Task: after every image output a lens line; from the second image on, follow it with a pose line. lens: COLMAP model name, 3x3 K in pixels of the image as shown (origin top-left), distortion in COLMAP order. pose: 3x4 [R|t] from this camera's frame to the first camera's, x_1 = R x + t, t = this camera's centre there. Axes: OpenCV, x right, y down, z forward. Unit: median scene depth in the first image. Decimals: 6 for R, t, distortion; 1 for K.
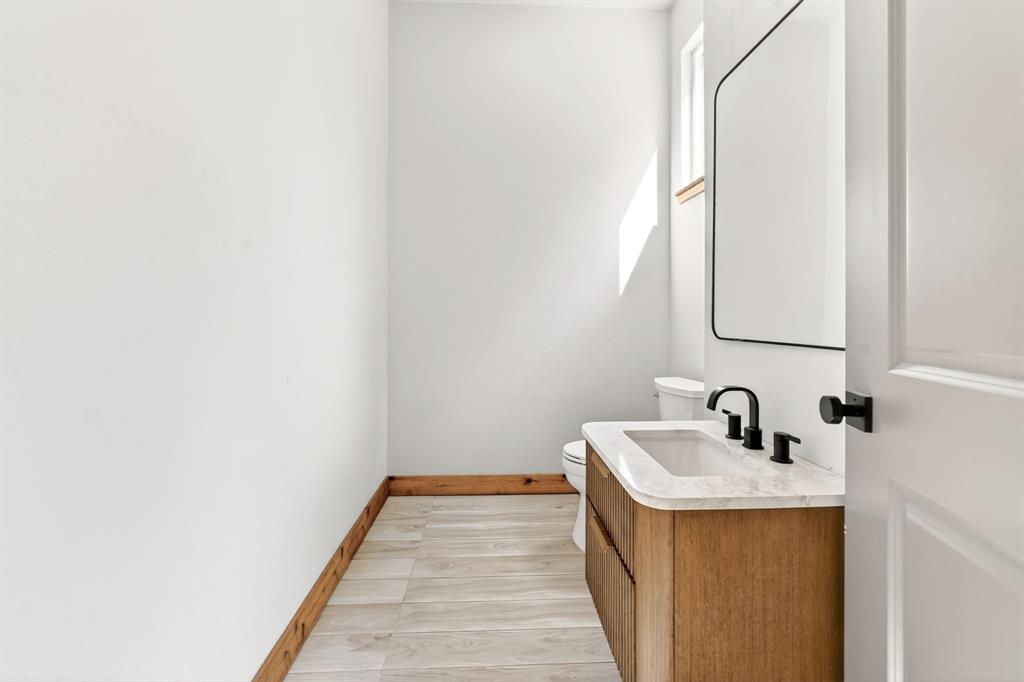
lens RADIAL K [[399.3, 0, 502.1], [0, 399.3, 321.4], [0, 0, 1]] dist [-0.011838, 0.002695]
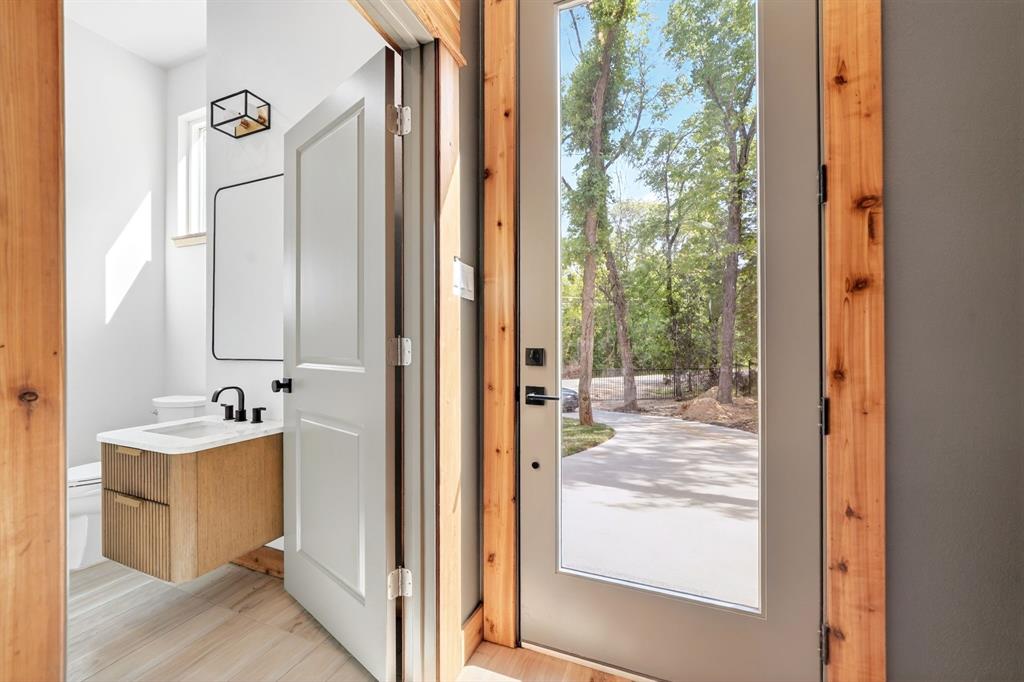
lens RADIAL K [[399.3, 0, 511.8], [0, 399.3, 344.3], [0, 0, 1]] dist [-0.011838, 0.002695]
pose [[0.395056, 0.007014, 0.918630, -0.555470], [0.005868, 0.999931, -0.010159, 0.010588], [-0.918638, 0.009404, 0.394988, -0.866388]]
